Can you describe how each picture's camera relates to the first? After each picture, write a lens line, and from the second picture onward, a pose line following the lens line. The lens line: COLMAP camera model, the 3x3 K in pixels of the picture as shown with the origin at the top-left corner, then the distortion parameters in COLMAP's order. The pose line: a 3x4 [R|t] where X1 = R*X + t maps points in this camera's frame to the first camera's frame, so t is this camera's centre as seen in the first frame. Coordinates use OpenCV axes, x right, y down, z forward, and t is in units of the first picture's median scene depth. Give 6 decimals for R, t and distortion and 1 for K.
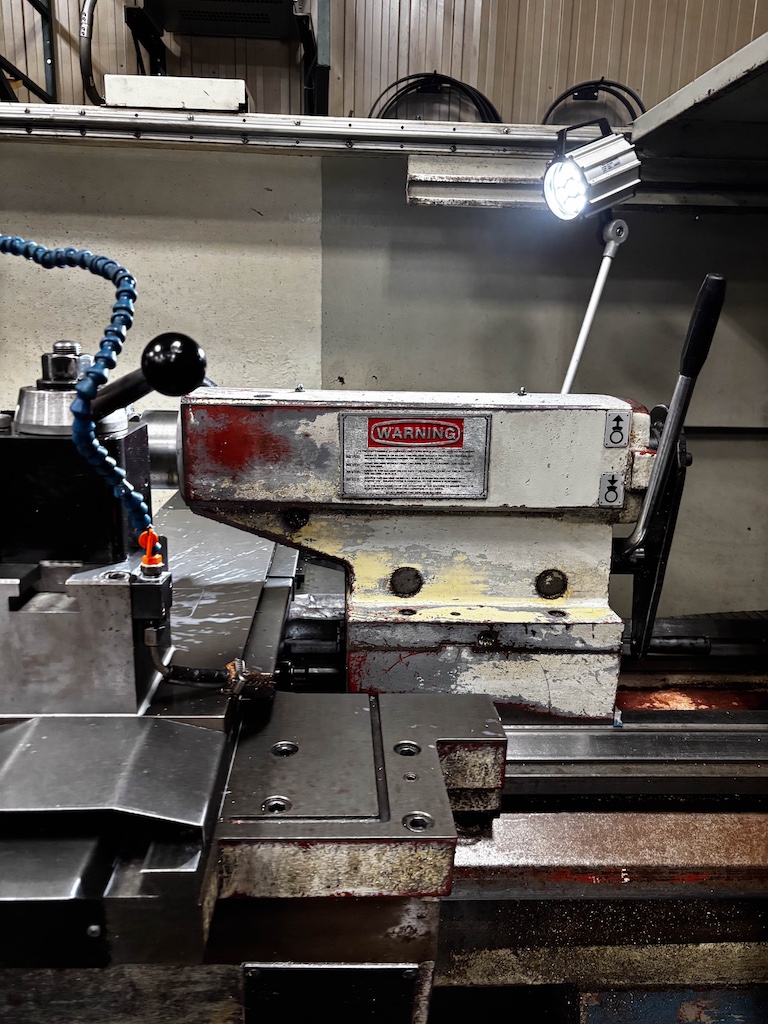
lens RADIAL K [[778.2, 0, 382.5], [0, 778.2, 511.8], [0, 0, 1]] dist [0.010666, -0.006746]
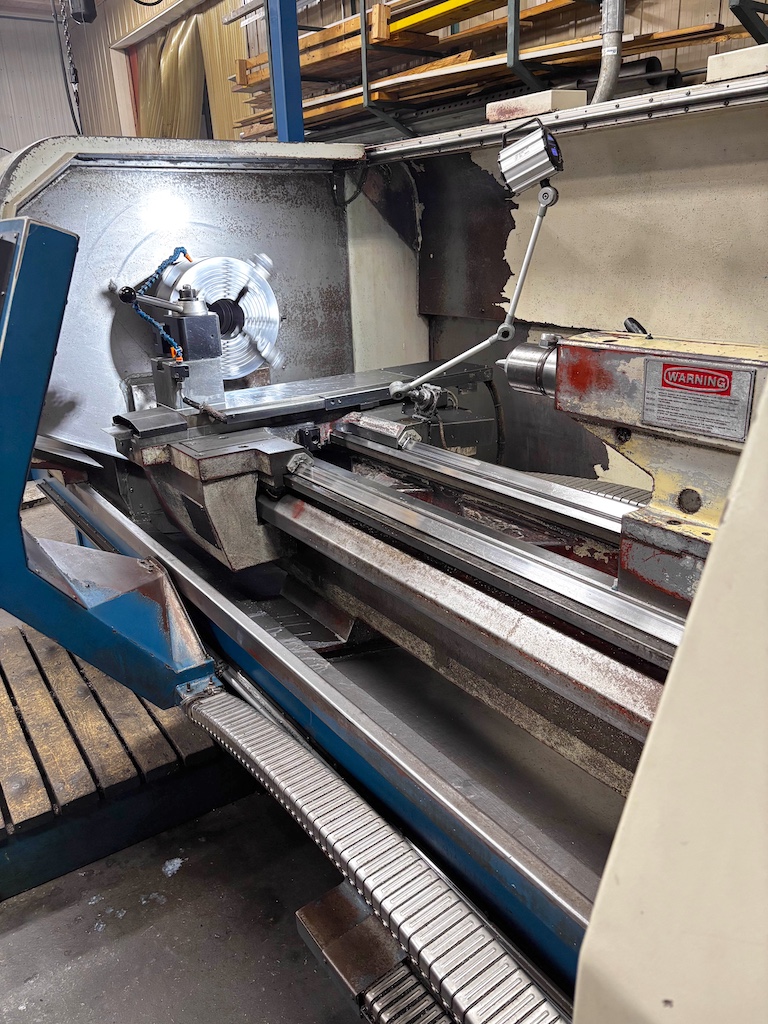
lens RADIAL K [[778.2, 0, 384.4], [0, 778.2, 512.7], [0, 0, 1]] dist [0.010666, -0.006746]
pose [[0.534300, 0.244737, -0.809090, 0.814374], [-0.157099, 0.969244, 0.189437, -0.052238], [0.830568, 0.025891, 0.556315, -0.088874]]
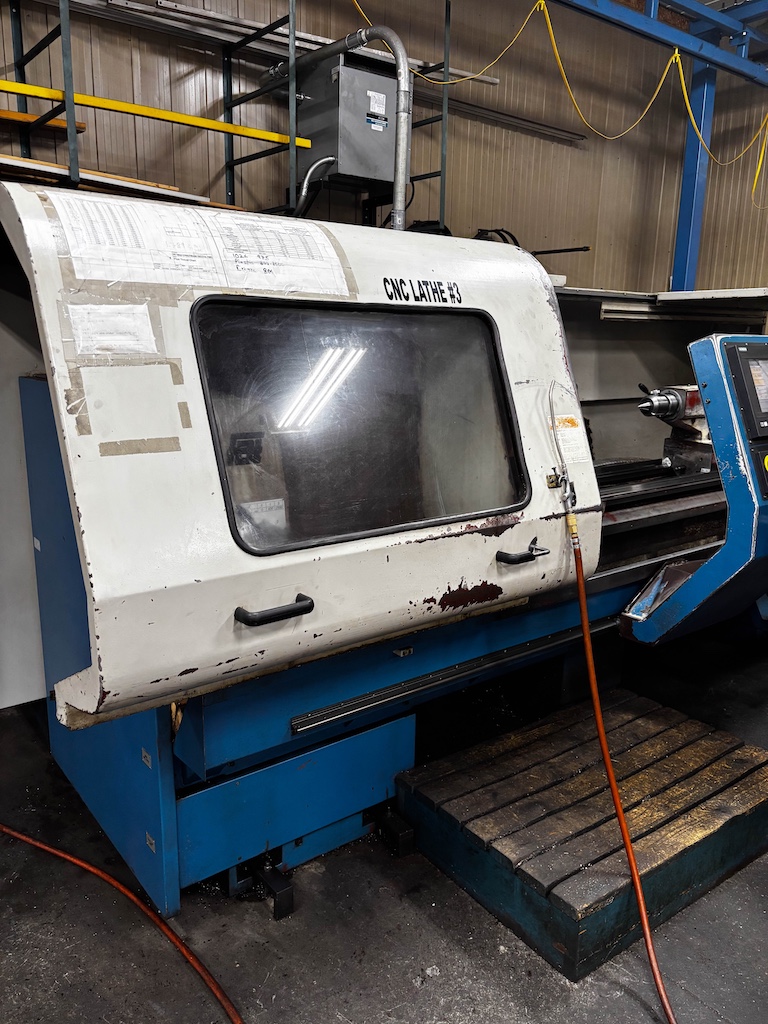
lens RADIAL K [[778.2, 0, 382.1], [0, 778.2, 512.2], [0, 0, 1]] dist [0.010666, -0.006746]
pose [[0.827849, -0.145464, 0.541763, -3.436113], [0.153807, 0.987641, 0.030156, 0.102072], [-0.539453, 0.058363, 0.839990, -1.290894]]
